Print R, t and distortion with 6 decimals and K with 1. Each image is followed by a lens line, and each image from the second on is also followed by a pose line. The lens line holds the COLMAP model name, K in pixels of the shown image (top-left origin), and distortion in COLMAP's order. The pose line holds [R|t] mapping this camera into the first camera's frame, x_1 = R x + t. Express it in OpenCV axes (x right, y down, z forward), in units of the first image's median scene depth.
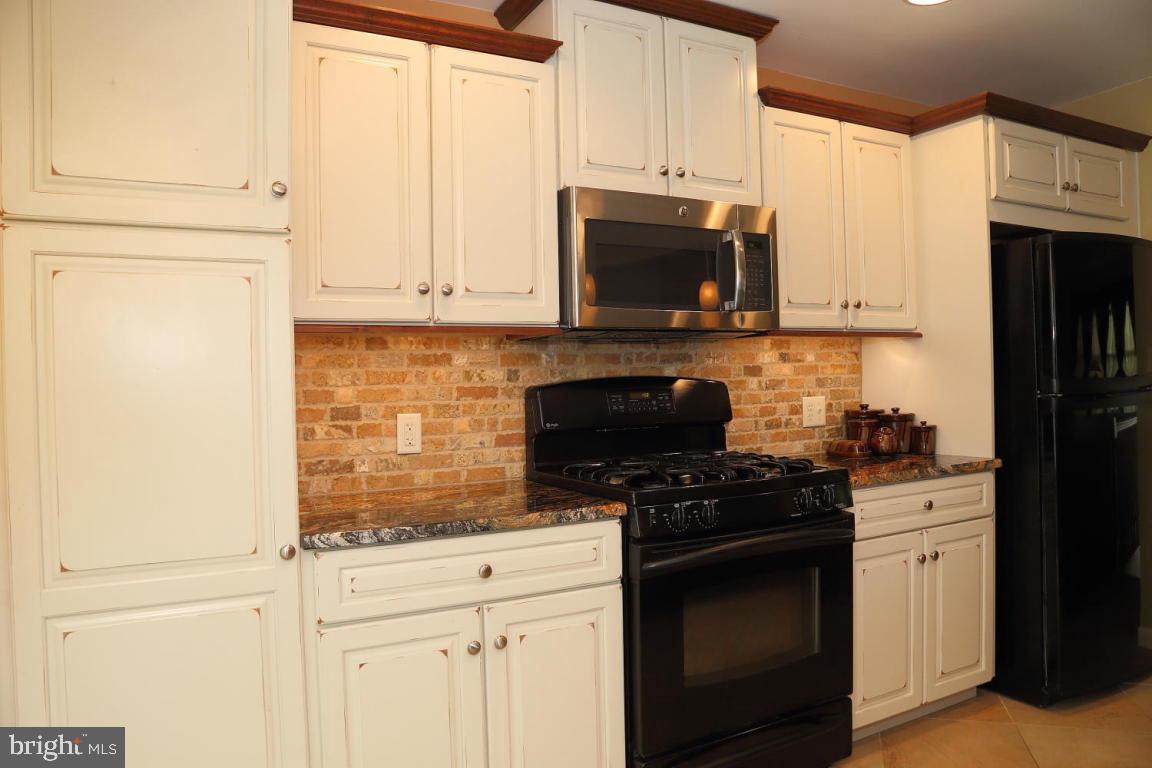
lens RADIAL K [[805.6, 0, 576.0], [0, 805.6, 384.0], [0, 0, 1]] dist [-0.121115, 0.059955]
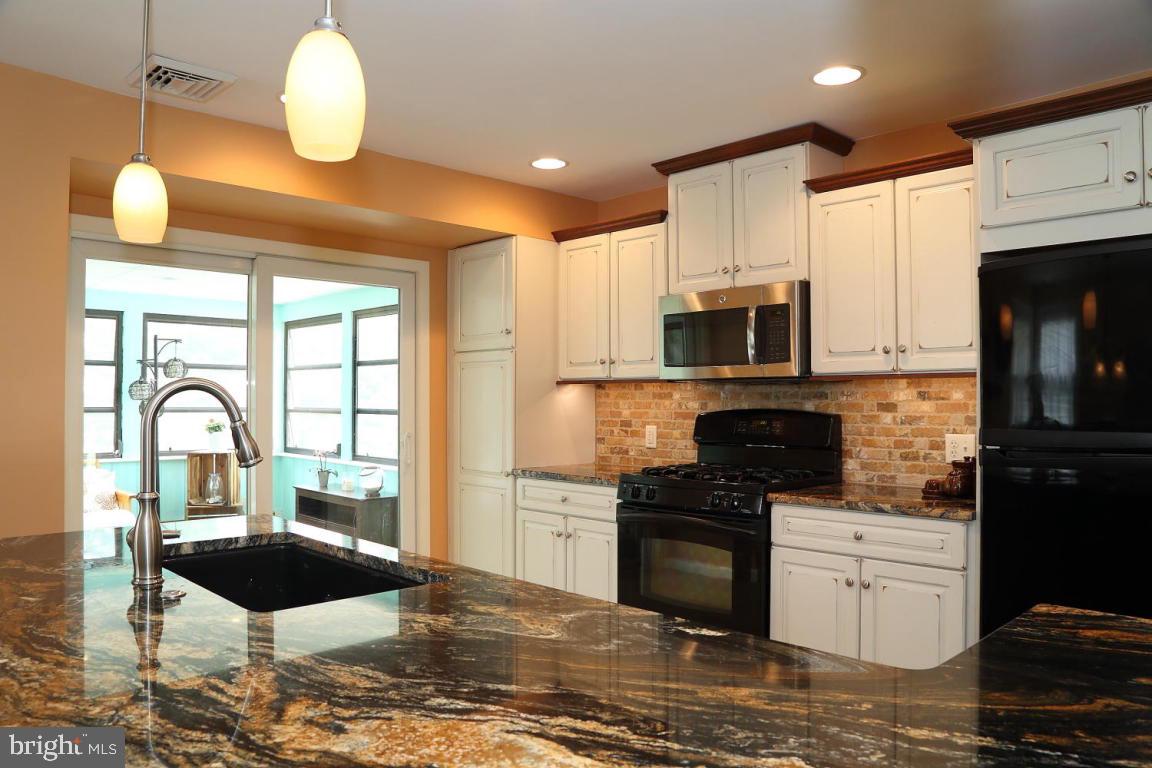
lens RADIAL K [[805.6, 0, 576.0], [0, 805.6, 384.0], [0, 0, 1]] dist [-0.121115, 0.059955]
pose [[0.283468, 0.004909, -0.958969, 1.323759], [-0.013461, 0.999909, 0.001139, -0.050556], [0.958887, 0.012586, 0.283508, 0.292630]]
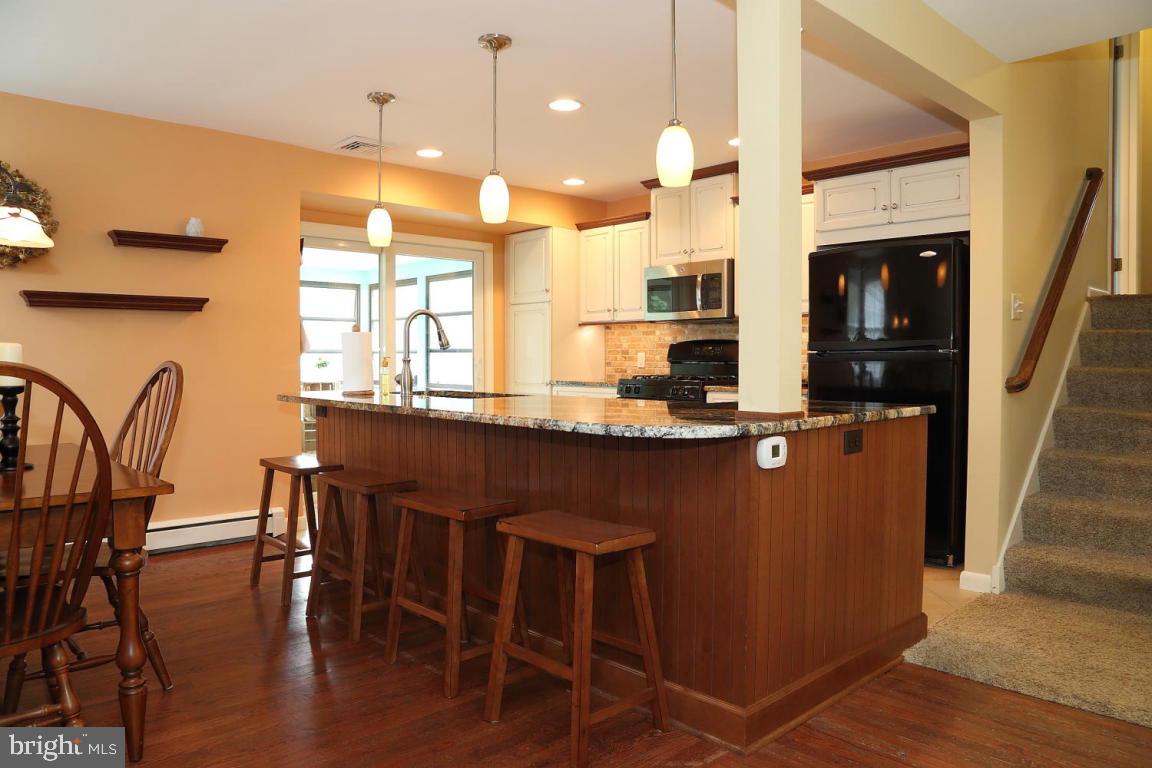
lens RADIAL K [[805.6, 0, 576.0], [0, 805.6, 384.0], [0, 0, 1]] dist [-0.121115, 0.059955]
pose [[0.262767, 0.051278, -0.963496, 2.124716], [-0.012474, 0.998684, 0.049749, 0.008209], [0.964779, -0.001054, 0.263061, 0.061838]]
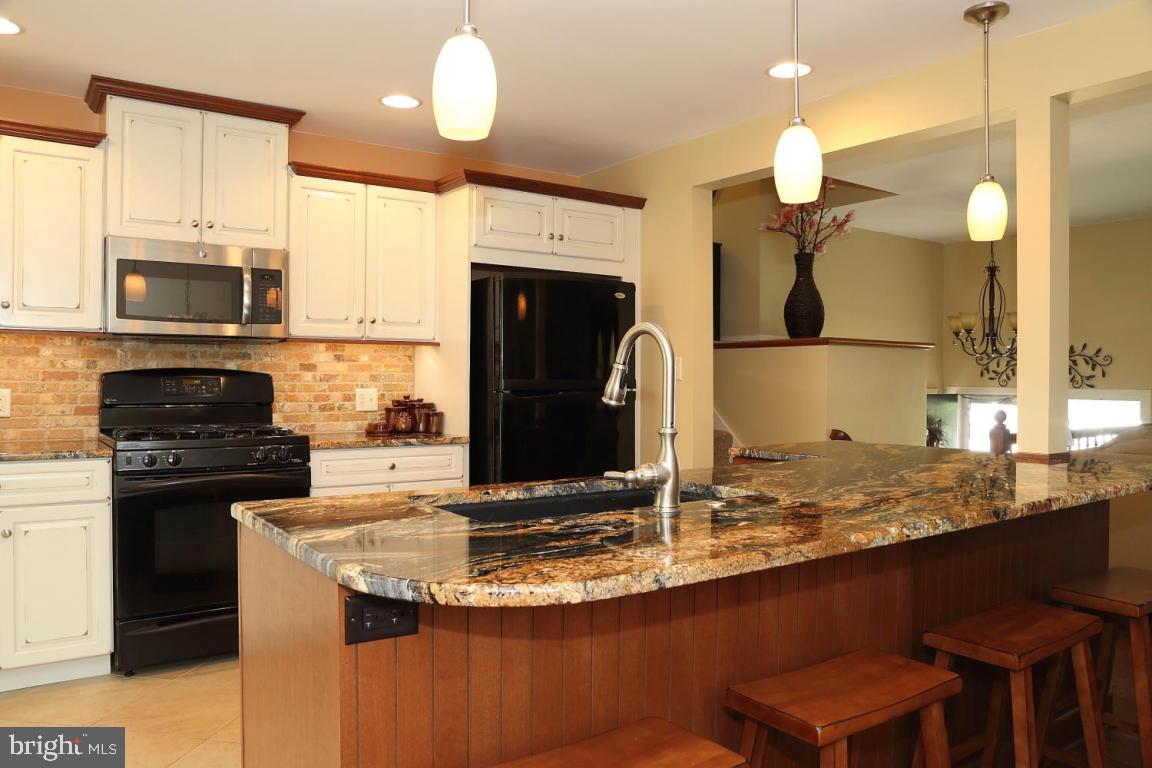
lens RADIAL K [[861.8, 0, 610.8], [0, 861.8, 388.8], [0, 0, 1]] dist [-0.137228, 0.092046]
pose [[0.987681, 0.028968, 0.153775, 0.568361], [-0.029840, 0.999549, 0.003365, -0.000326], [-0.153608, -0.007912, 0.988100, -0.534650]]
